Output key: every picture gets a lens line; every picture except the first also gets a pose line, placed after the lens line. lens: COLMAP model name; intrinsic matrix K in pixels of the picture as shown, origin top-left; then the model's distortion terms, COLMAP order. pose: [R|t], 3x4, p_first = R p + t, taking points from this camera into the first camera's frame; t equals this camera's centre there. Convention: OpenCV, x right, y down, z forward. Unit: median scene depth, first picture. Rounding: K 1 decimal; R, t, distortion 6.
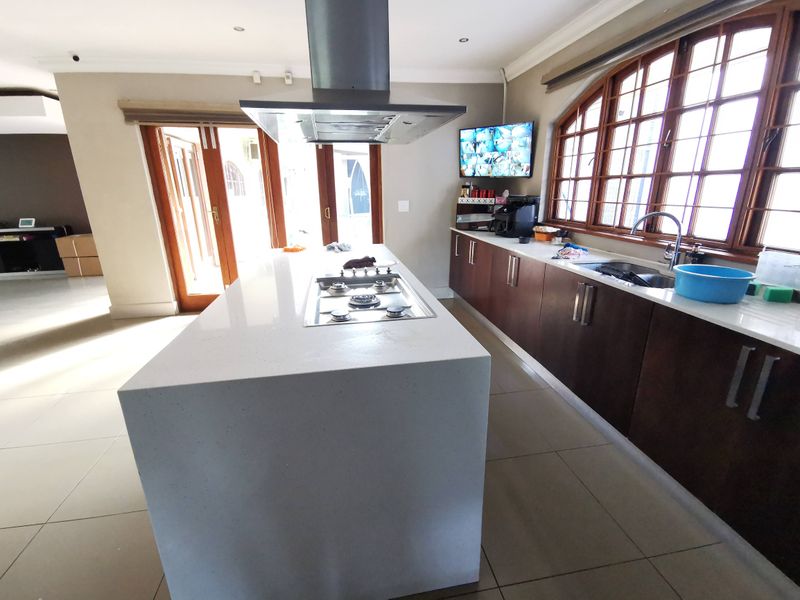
lens RADIAL K [[367.4, 0, 402.8], [0, 367.4, 302.4], [0, 0, 1]] dist [0.007937, -0.004799]
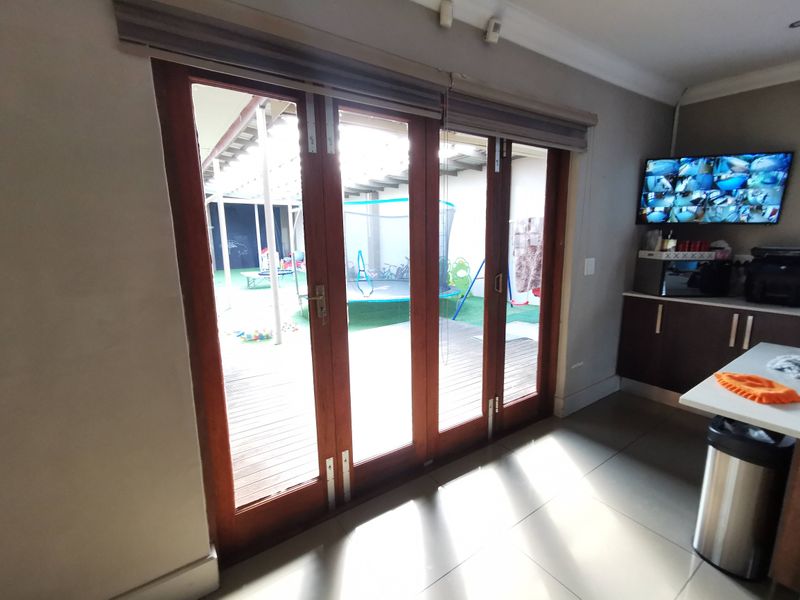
lens RADIAL K [[367.4, 0, 398.0], [0, 367.4, 306.3], [0, 0, 1]] dist [0.007937, -0.004799]
pose [[0.915487, -0.078442, 0.394626, -0.690621], [0.124249, 0.987990, -0.091855, -0.211435], [-0.382682, 0.133124, 0.914239, 0.663543]]
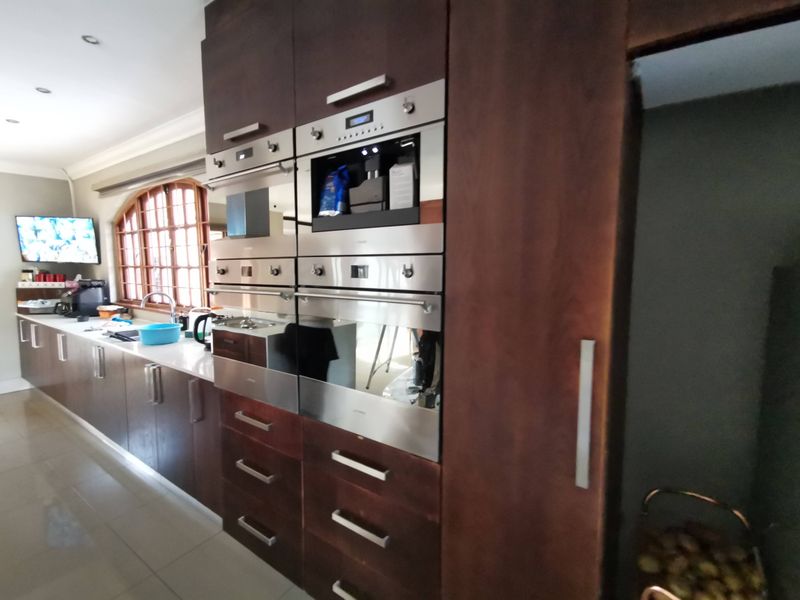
lens RADIAL K [[367.4, 0, 403.3], [0, 367.4, 302.9], [0, 0, 1]] dist [0.007937, -0.004799]
pose [[0.700212, -0.054781, 0.711831, 0.197052], [0.200330, 0.972071, -0.122251, 0.104338], [-0.685253, 0.228202, 0.691630, -0.408299]]
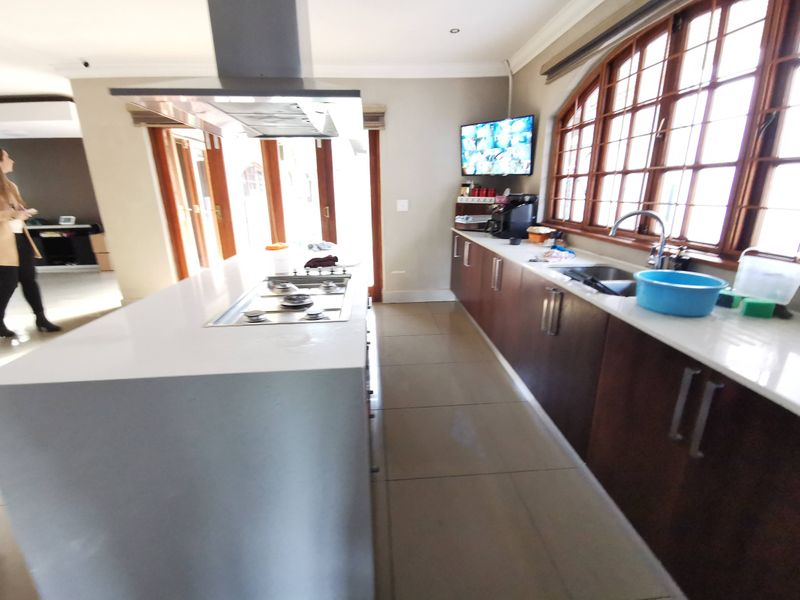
lens RADIAL K [[367.4, 0, 401.6], [0, 367.4, 302.6], [0, 0, 1]] dist [0.007937, -0.004799]
pose [[0.994500, 0.029428, -0.100521, 0.128510], [-0.029626, 0.999561, -0.000474, -0.003957], [0.100463, 0.003449, 0.994935, 0.035478]]
